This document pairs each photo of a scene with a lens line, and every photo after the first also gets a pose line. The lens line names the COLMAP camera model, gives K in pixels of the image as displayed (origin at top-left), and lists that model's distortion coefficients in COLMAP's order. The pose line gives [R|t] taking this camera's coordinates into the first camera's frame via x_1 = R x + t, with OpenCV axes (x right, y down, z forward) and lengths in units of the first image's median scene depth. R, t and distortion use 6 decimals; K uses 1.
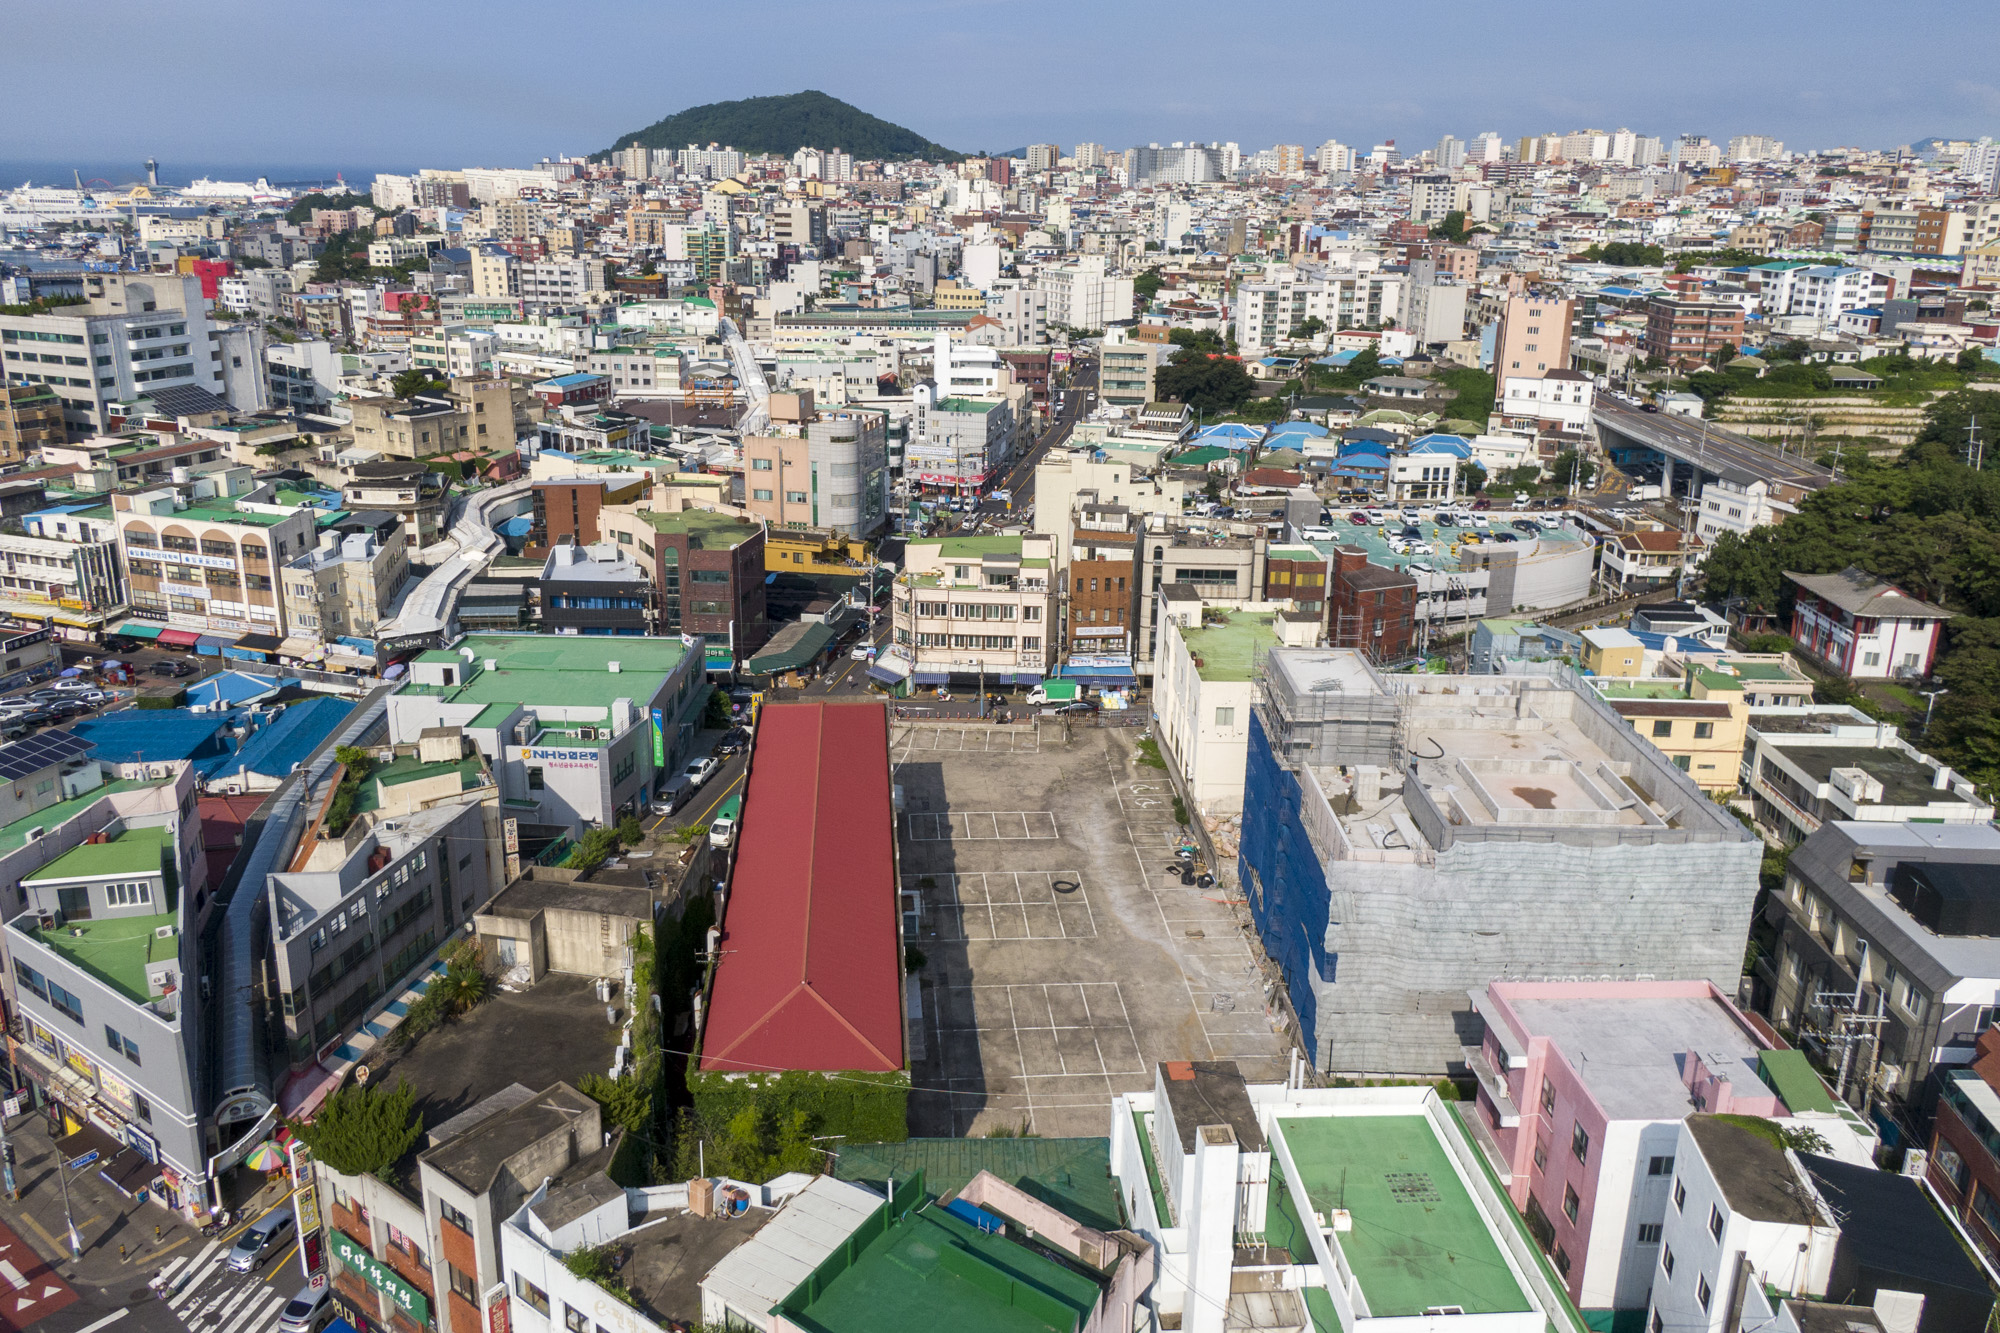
lens RADIAL K [[1409.7, 0, 1000.0], [0, 1409.7, 666.5], [0, 0, 1]] dist [0.056540, -0.074462]
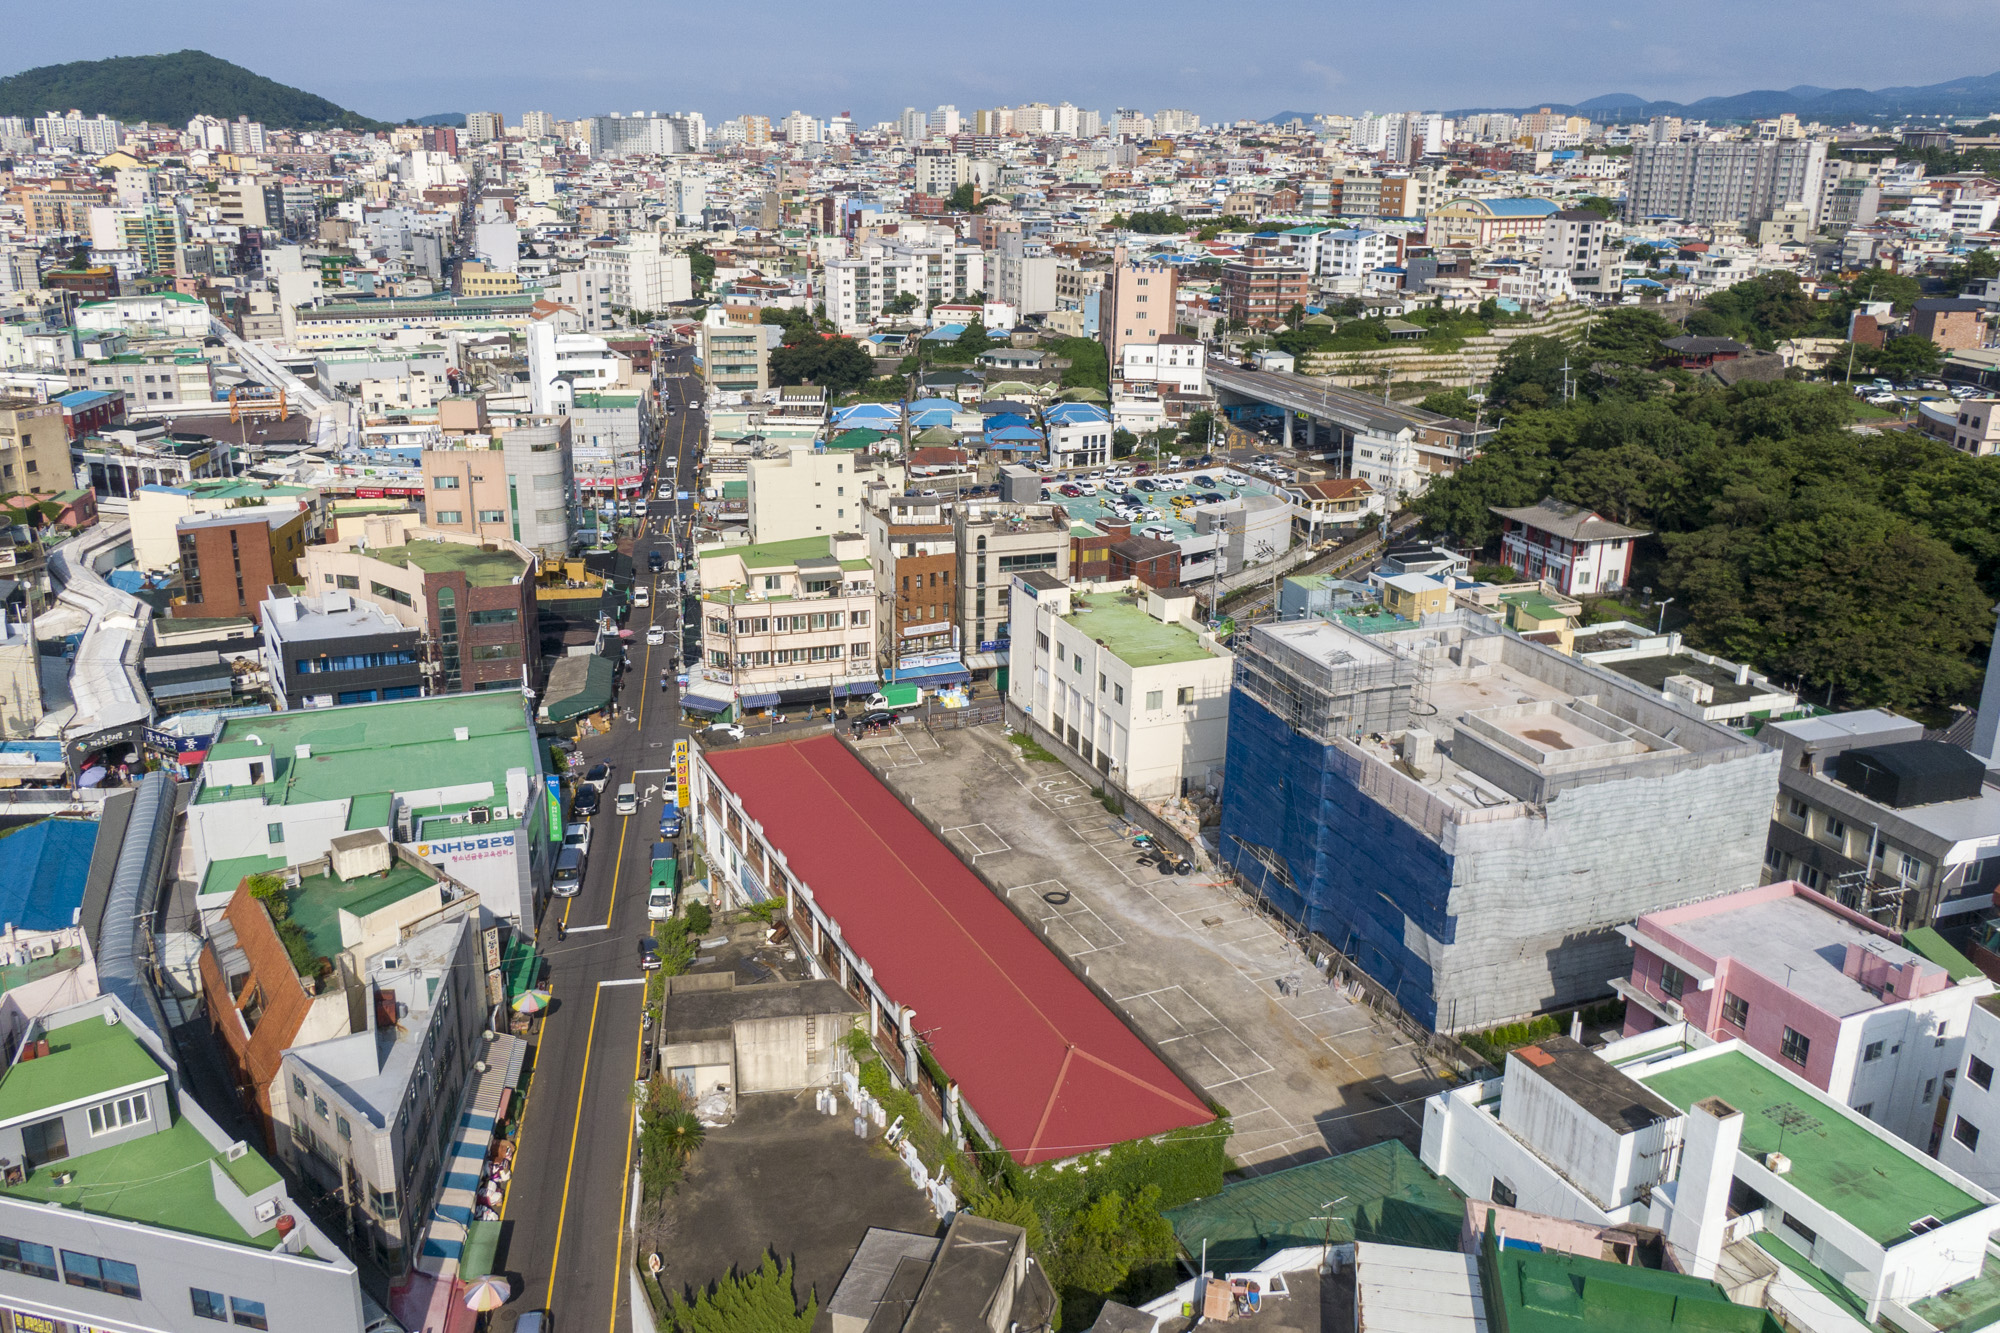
lens RADIAL K [[1439.6, 0, 1000.0], [0, 1439.6, 666.5], [0, 0, 1]] dist [0.055006, -0.071400]
pose [[0.940141, -0.119299, 0.319222, -0.109663], [0.115721, 0.992822, 0.030226, -0.013135], [-0.320537, 0.008524, 0.947198, 0.031415]]
